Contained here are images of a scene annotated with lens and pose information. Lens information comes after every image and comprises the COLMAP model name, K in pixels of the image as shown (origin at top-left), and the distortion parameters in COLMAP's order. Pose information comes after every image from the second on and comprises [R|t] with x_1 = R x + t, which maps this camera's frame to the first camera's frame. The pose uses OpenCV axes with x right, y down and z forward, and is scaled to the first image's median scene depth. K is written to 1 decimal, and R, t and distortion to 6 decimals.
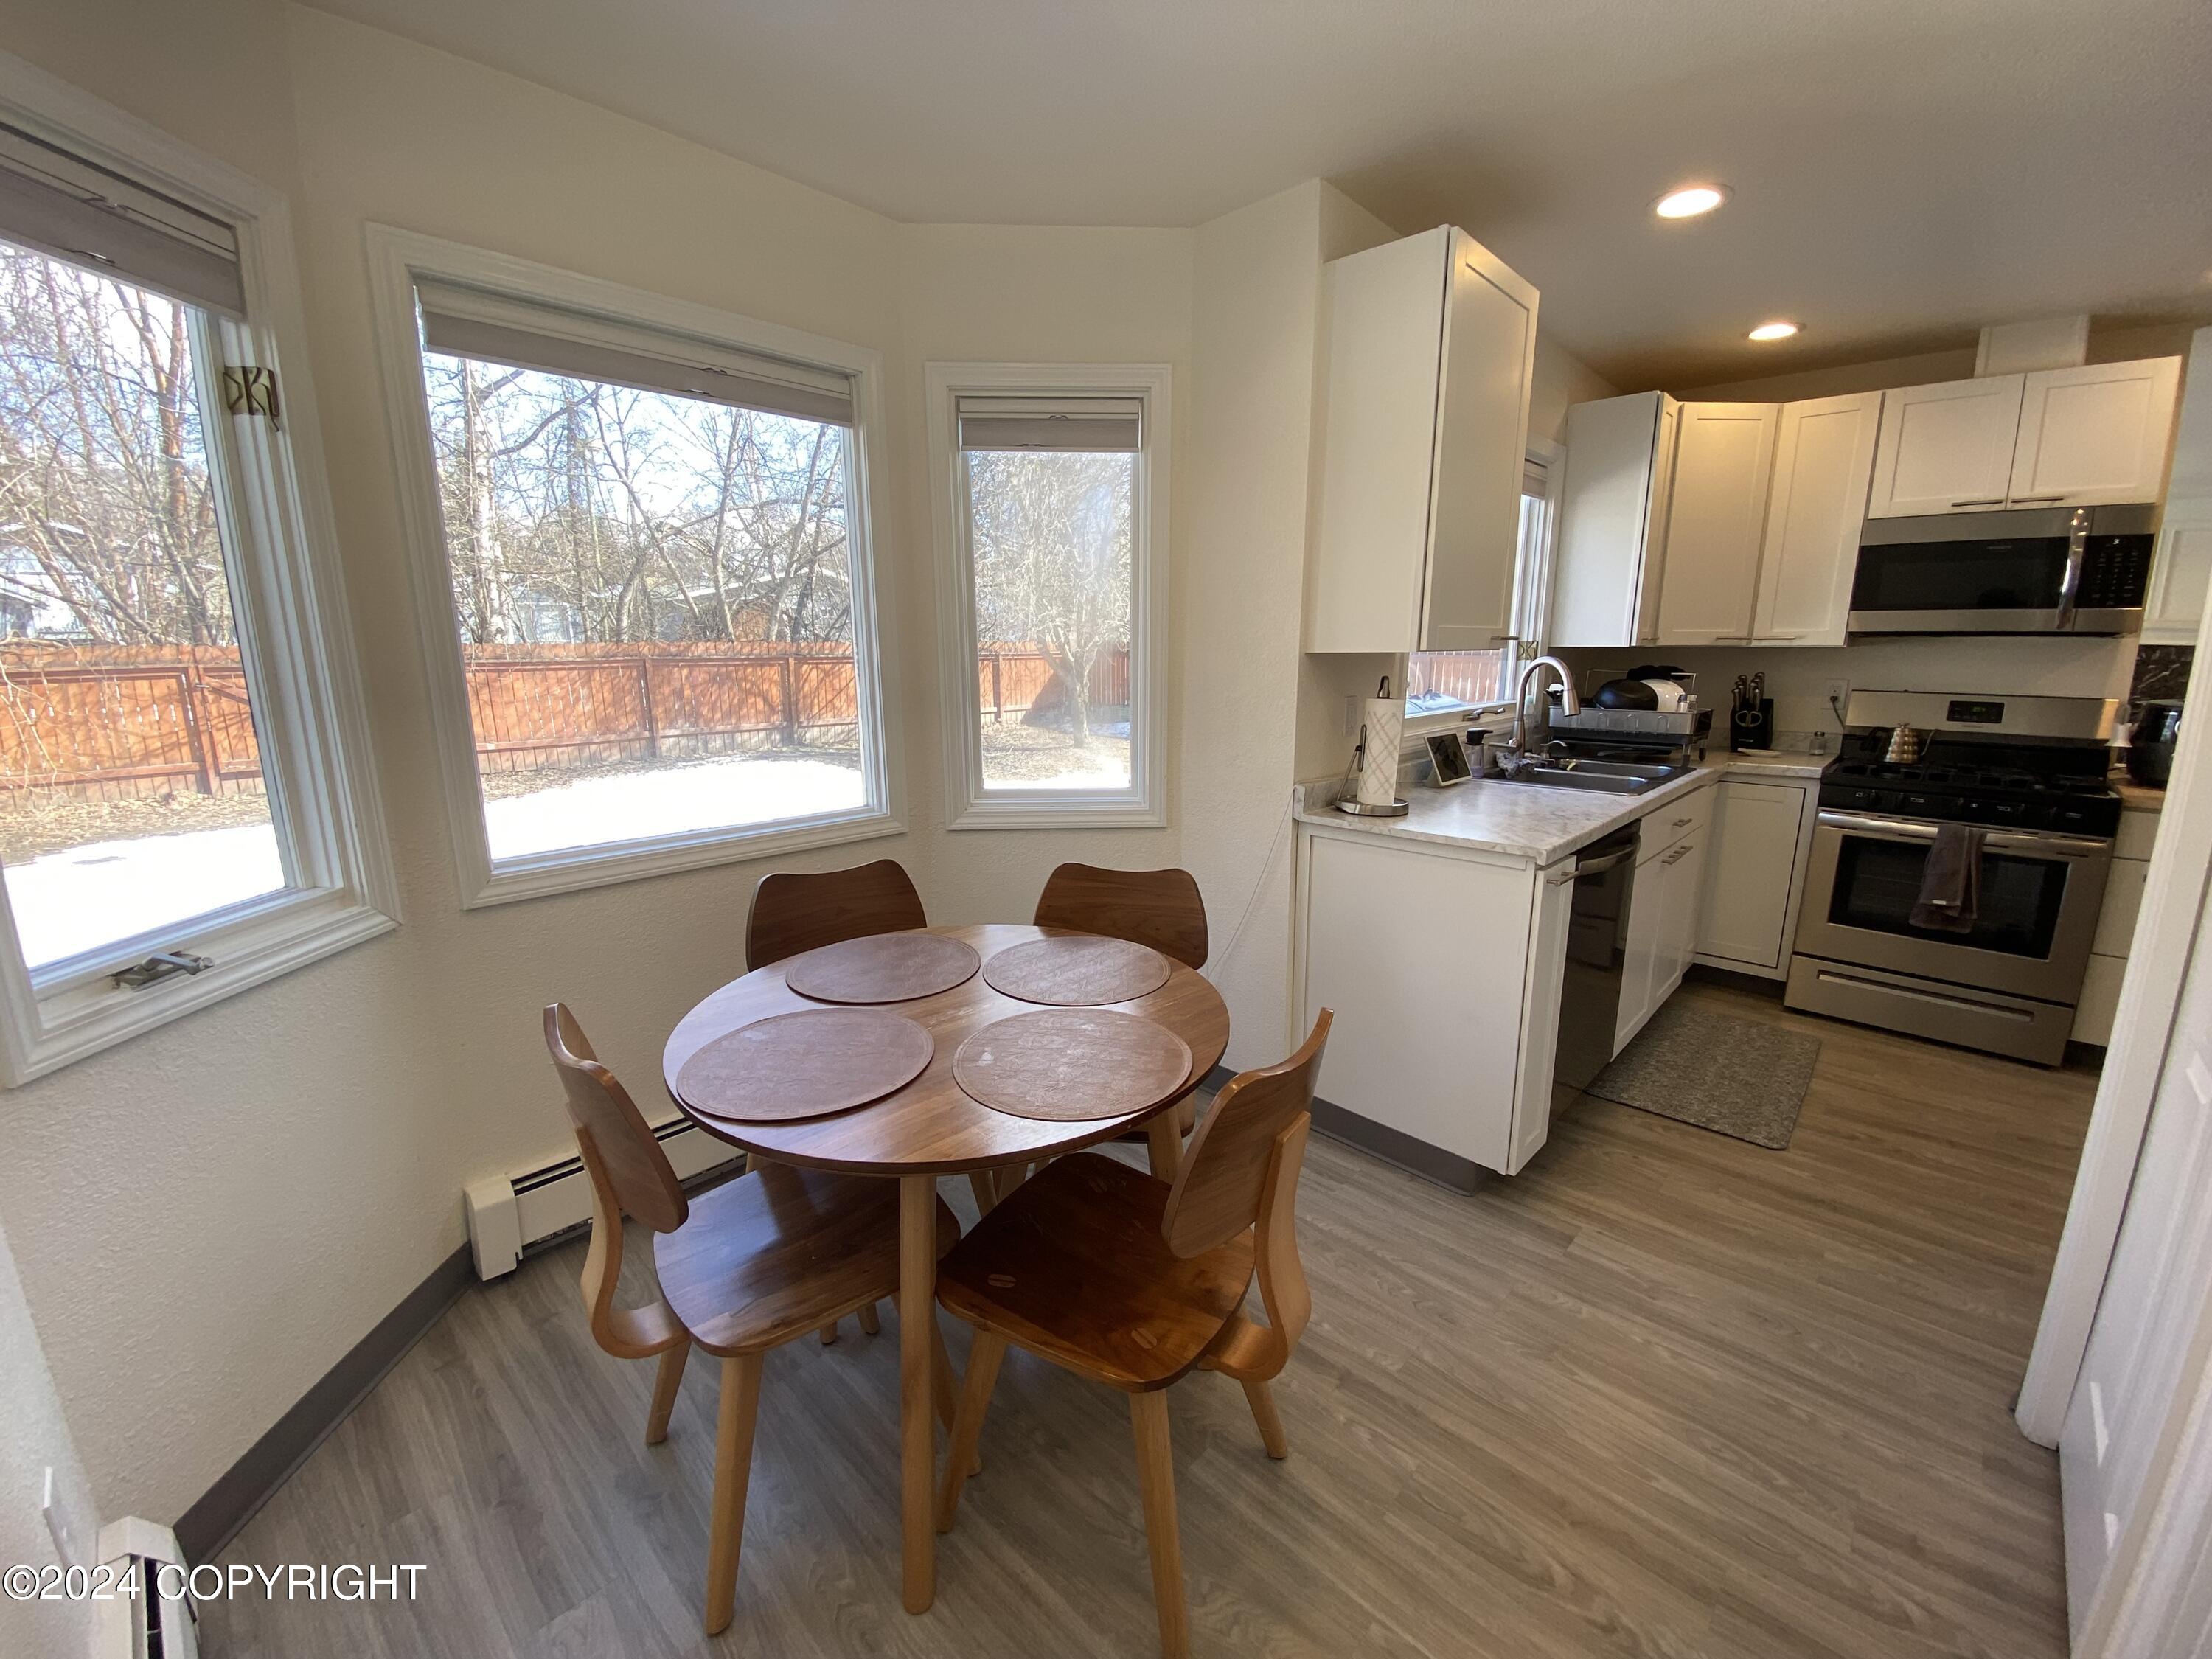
lens RADIAL K [[898.4, 0, 1100.4], [0, 898.4, 836.3], [0, 0, 1]] dist [-0.007175, -0.007305]
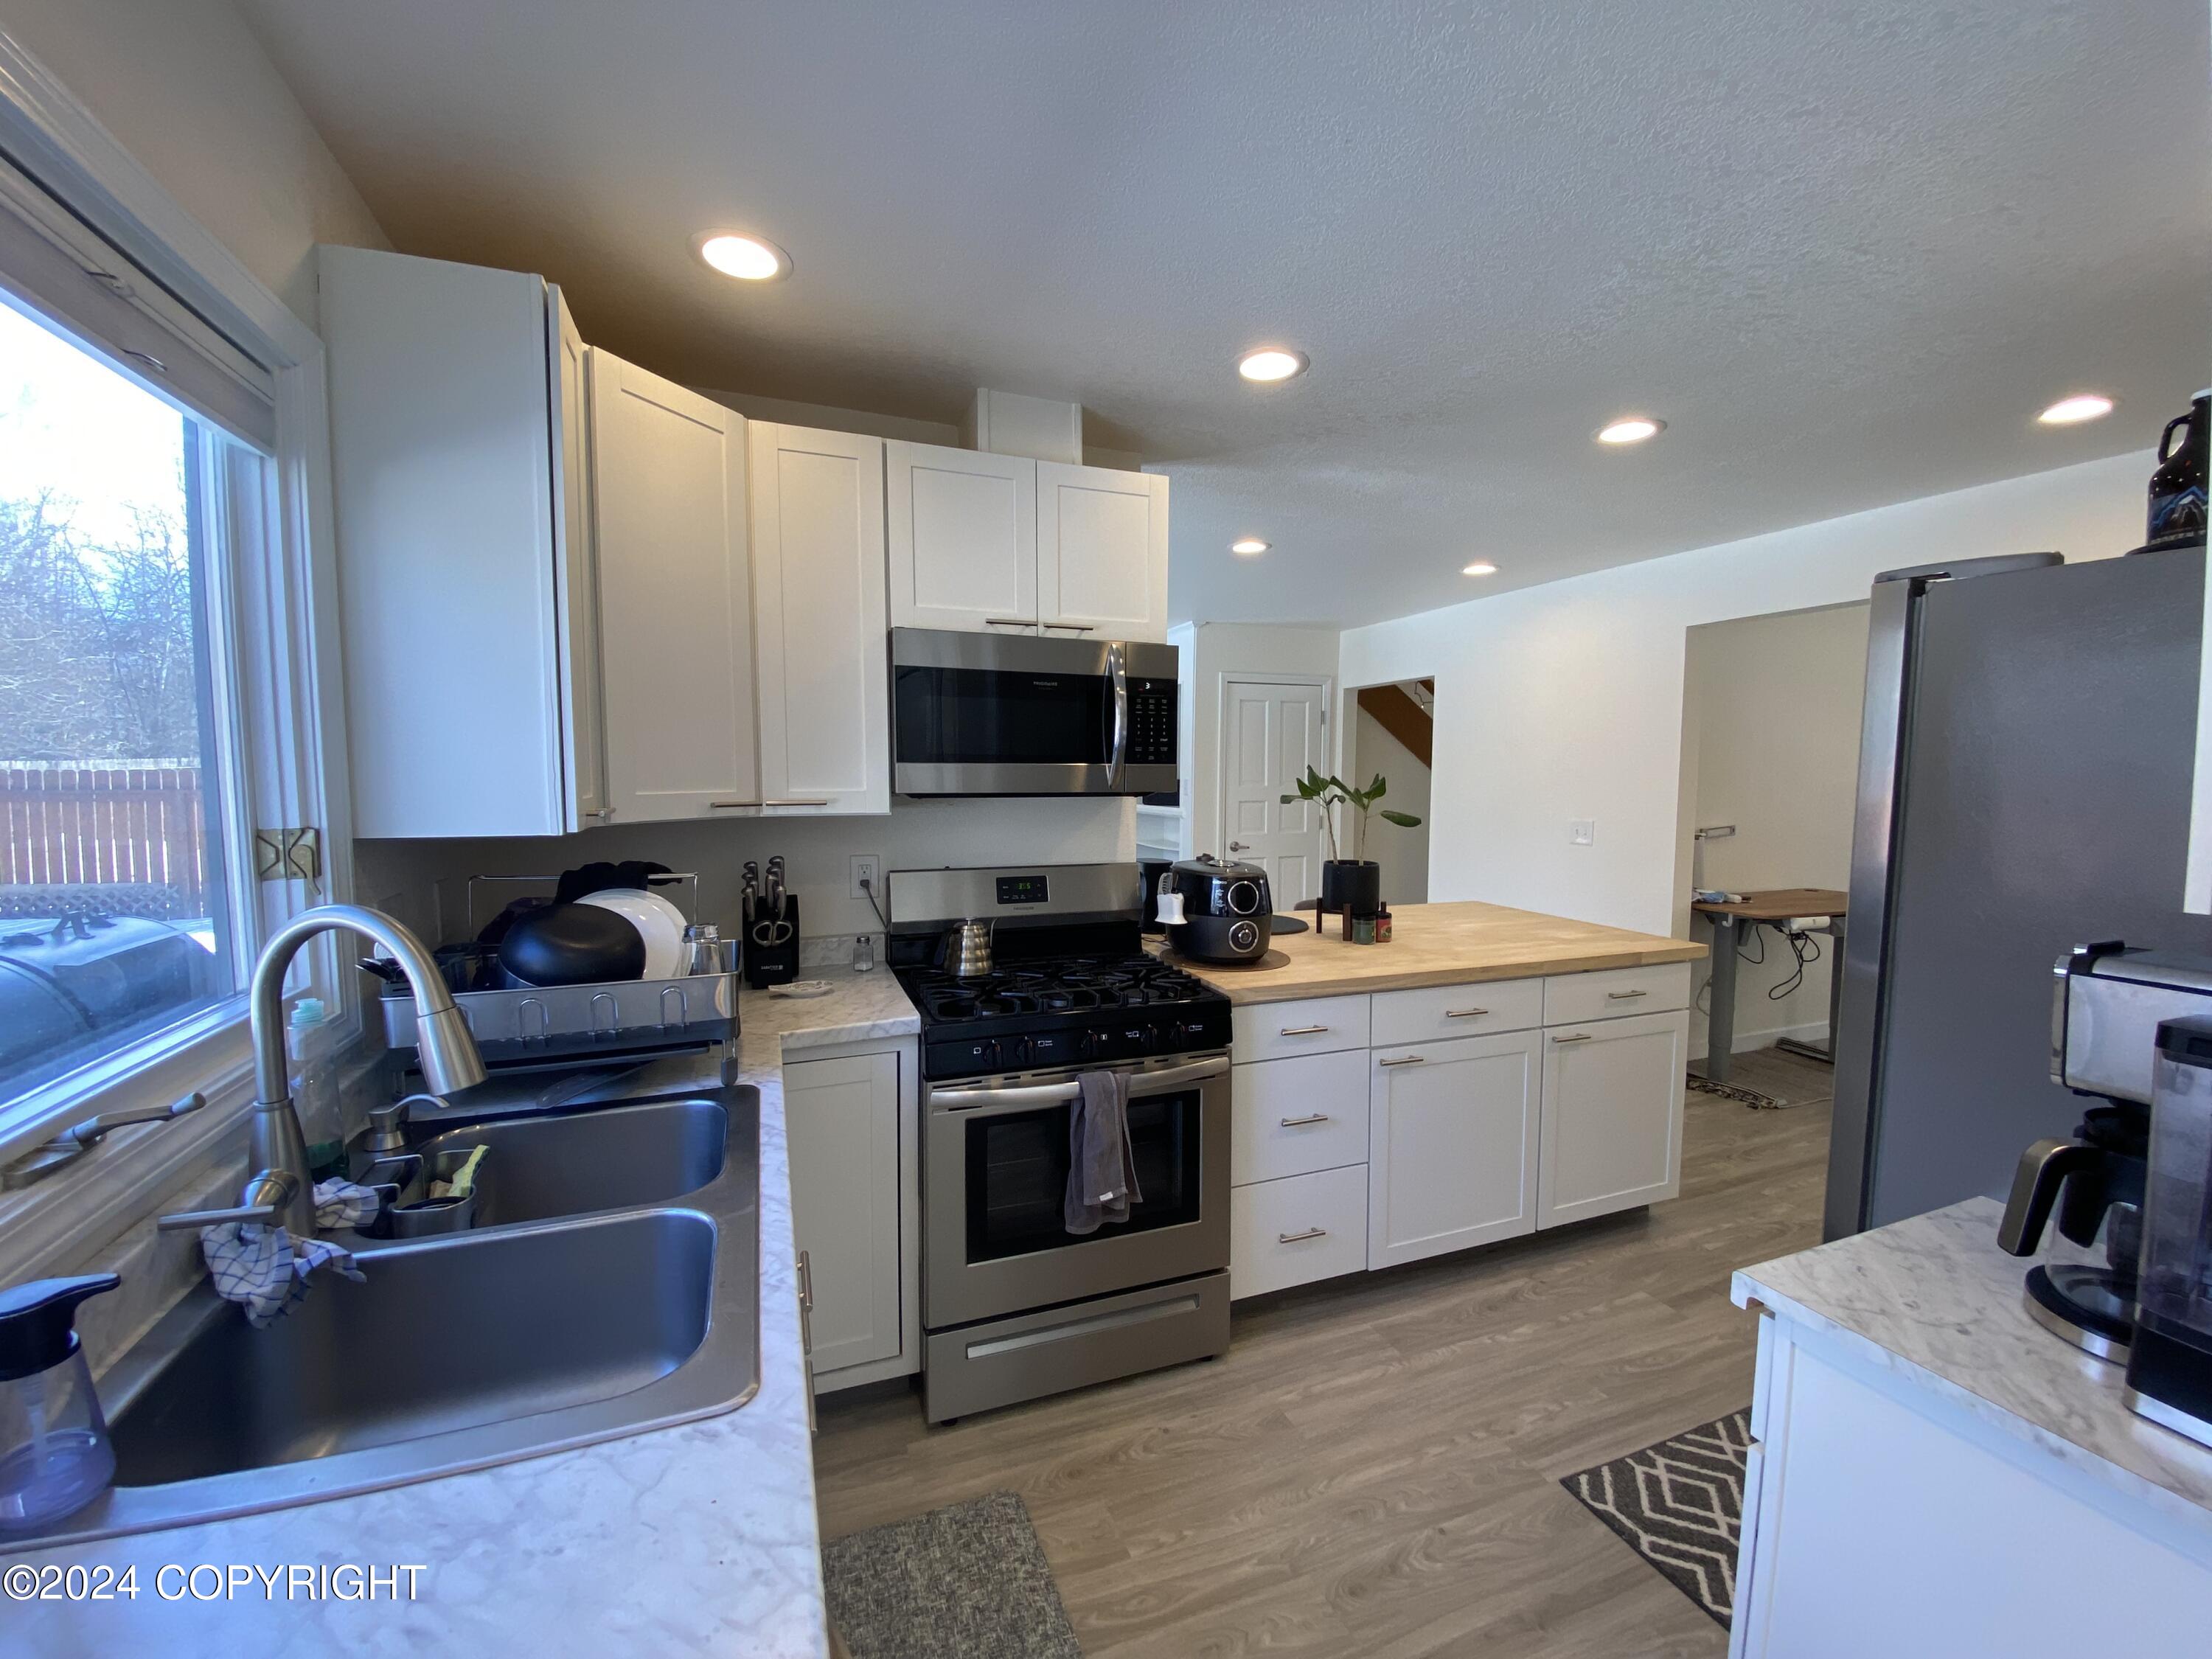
lens RADIAL K [[898.4, 0, 1115.5], [0, 898.4, 849.6], [0, 0, 1]] dist [-0.007175, -0.007305]
pose [[0.421133, -0.075935, 0.903814, 0.315566], [0.179802, 0.983702, -0.001132, -0.161692], [-0.888998, 0.162985, 0.427923, 0.589904]]
